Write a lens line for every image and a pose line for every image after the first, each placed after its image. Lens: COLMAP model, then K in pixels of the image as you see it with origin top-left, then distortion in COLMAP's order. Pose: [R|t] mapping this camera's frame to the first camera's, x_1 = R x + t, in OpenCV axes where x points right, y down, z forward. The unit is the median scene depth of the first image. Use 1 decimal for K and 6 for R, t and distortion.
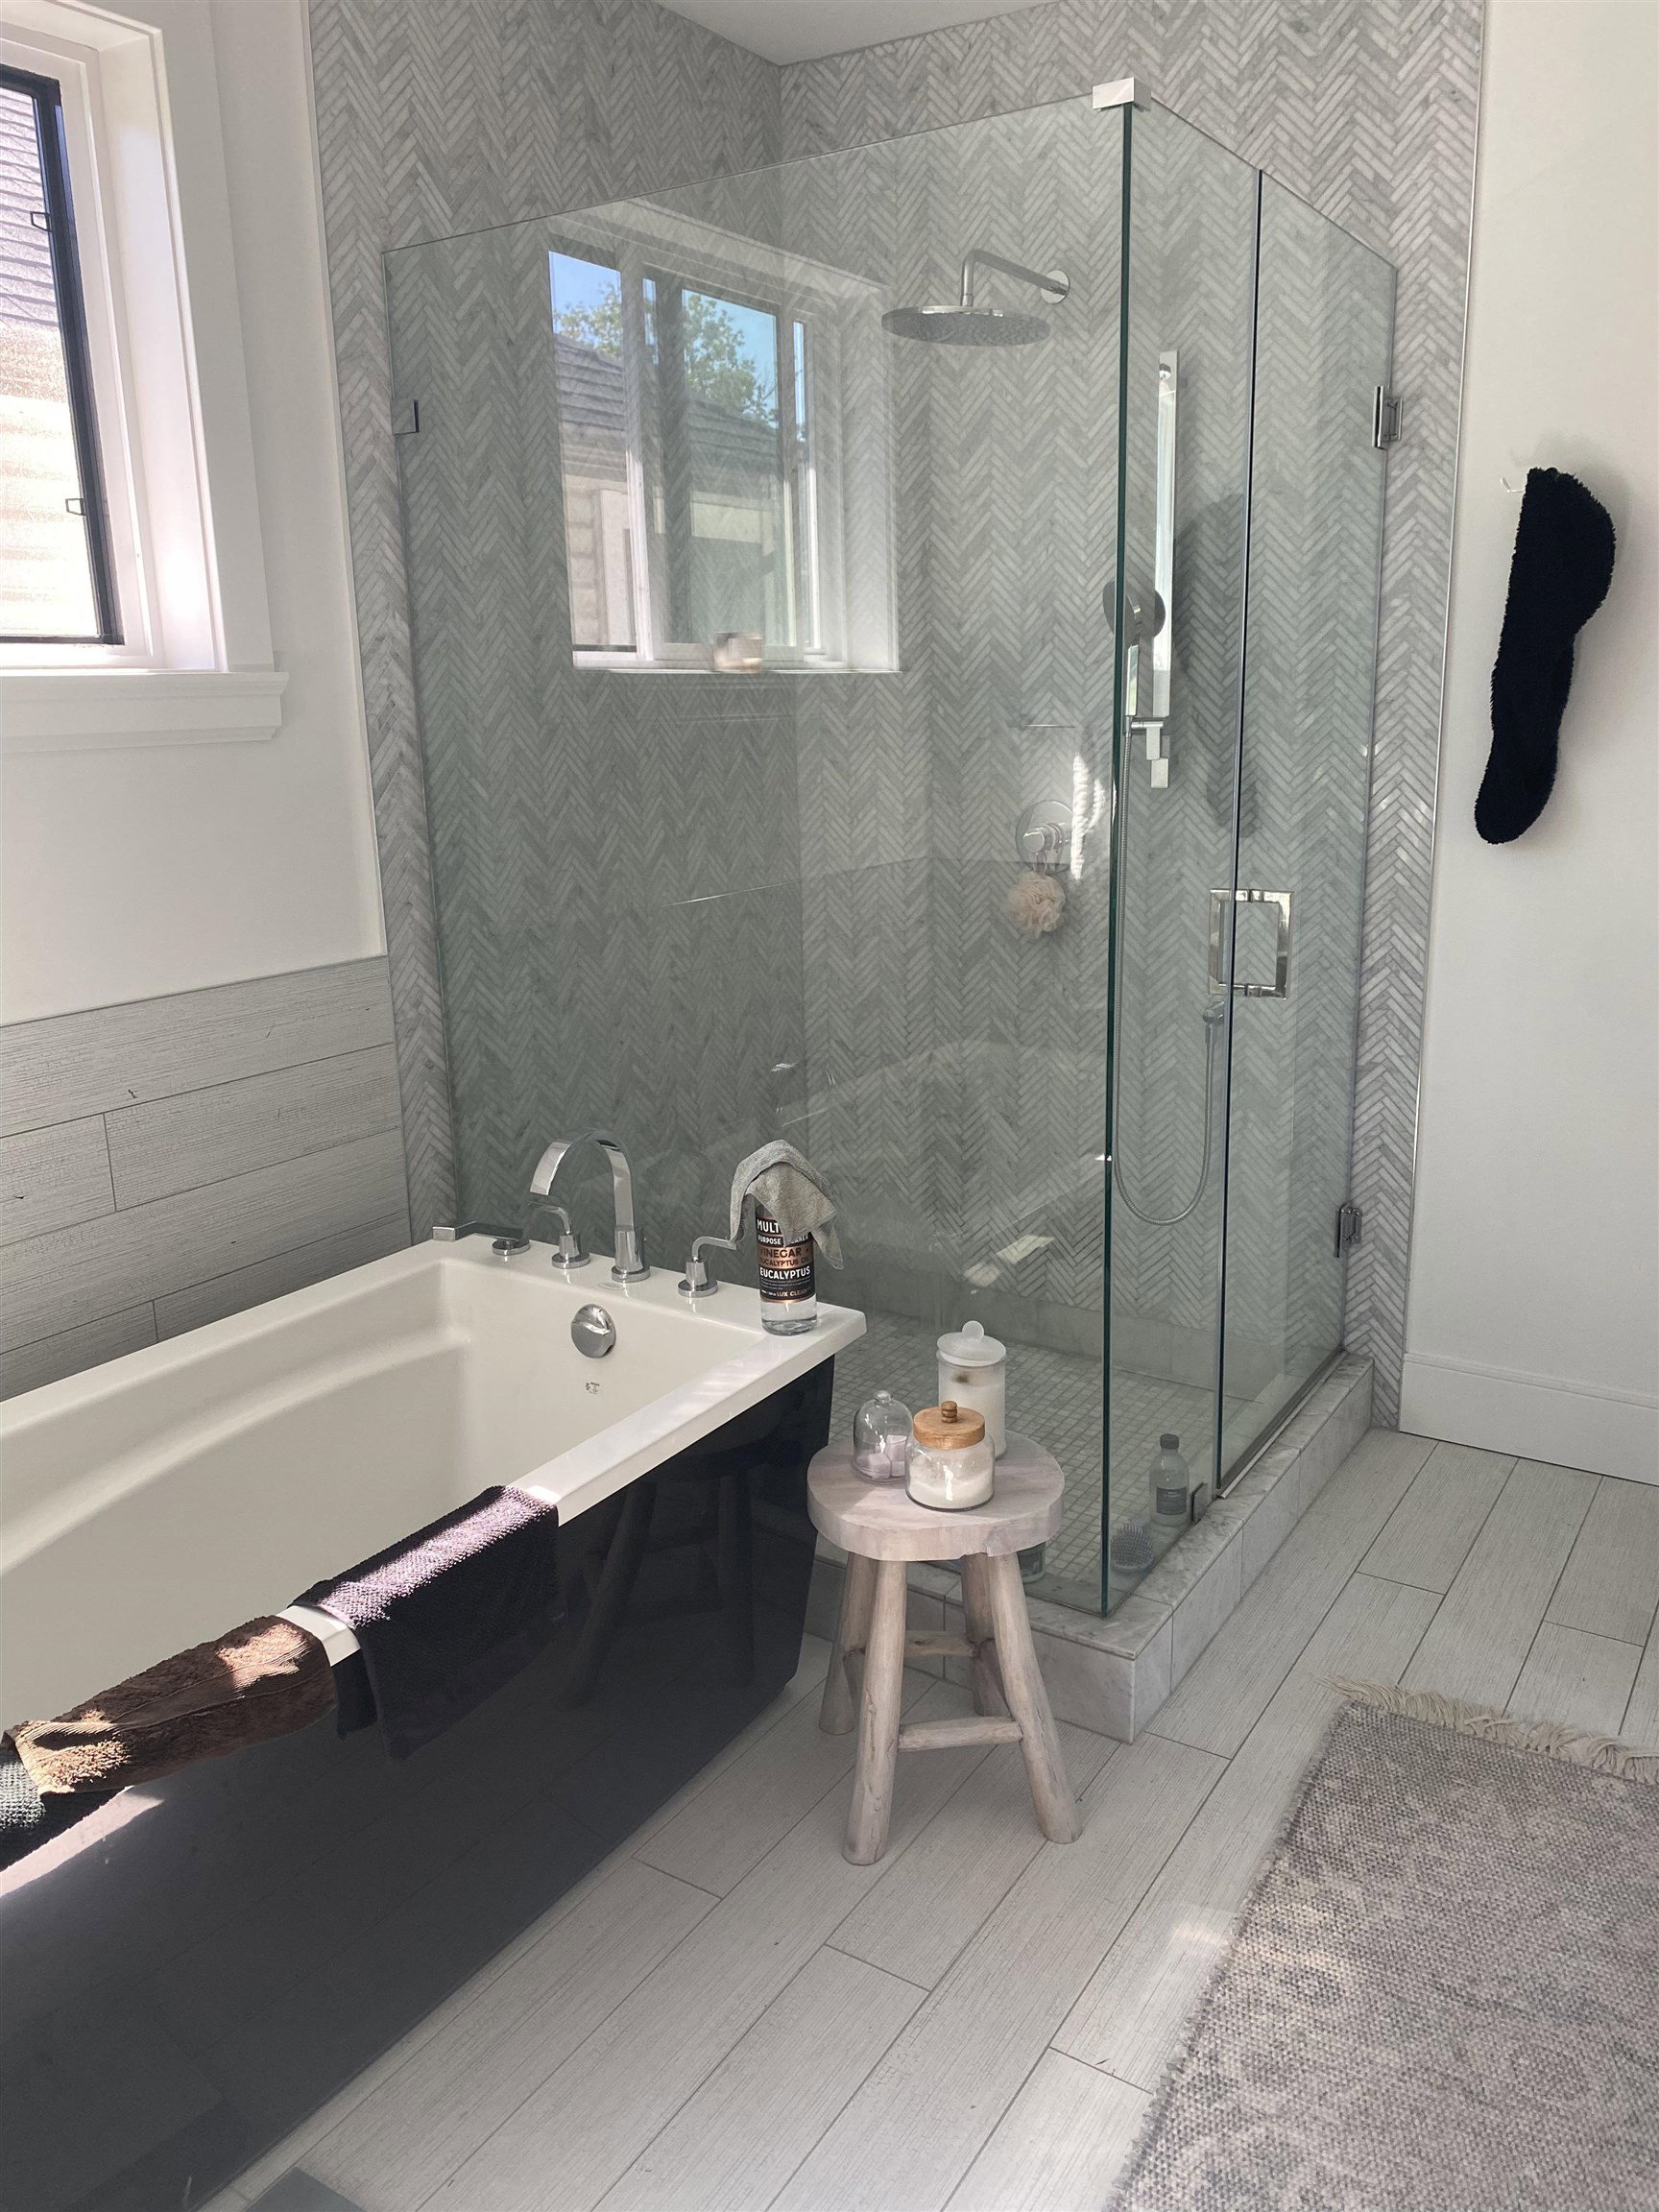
lens RADIAL K [[1688.2, 0, 837.0], [0, 1688.2, 1095.1], [0, 0, 1]] dist [-0.002550, -0.007458]
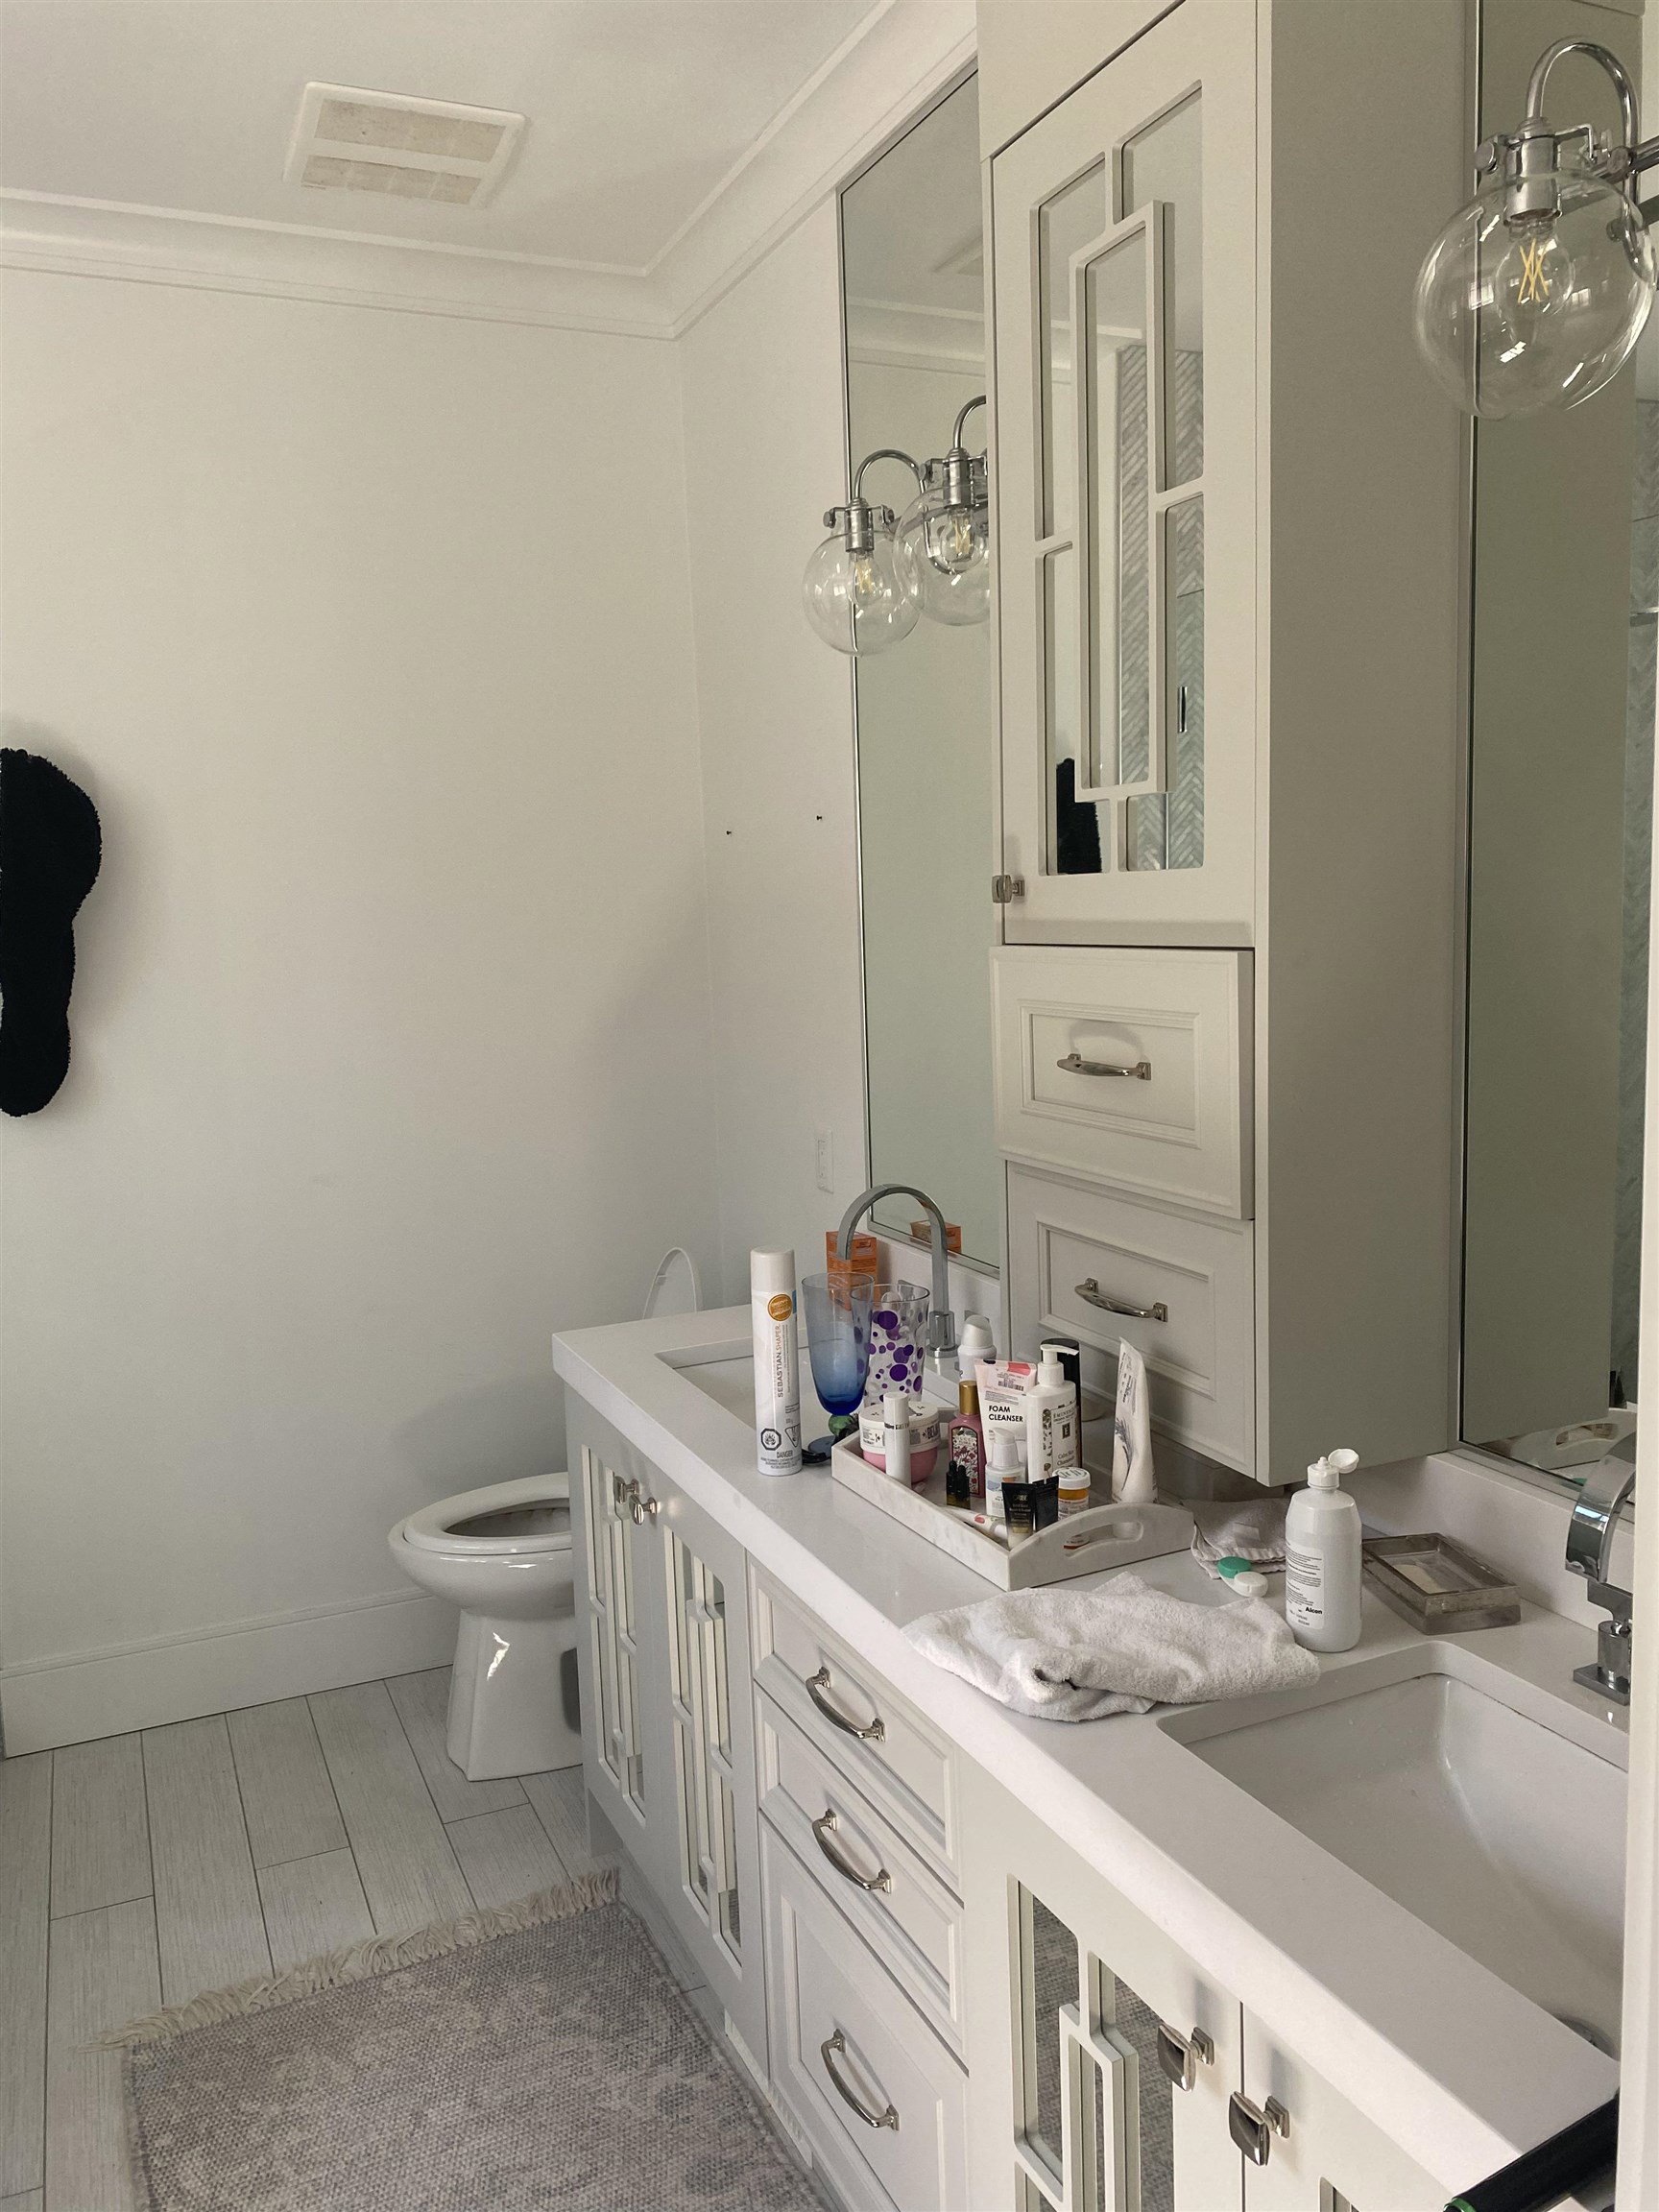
lens RADIAL K [[1688.2, 0, 839.3], [0, 1688.2, 1109.8], [0, 0, 1]] dist [-0.002550, -0.007458]
pose [[0.542470, -0.105743, 0.833394, -0.207388], [0.219480, 0.975430, -0.019098, -0.038137], [-0.810898, 0.193274, 0.552350, 0.093179]]
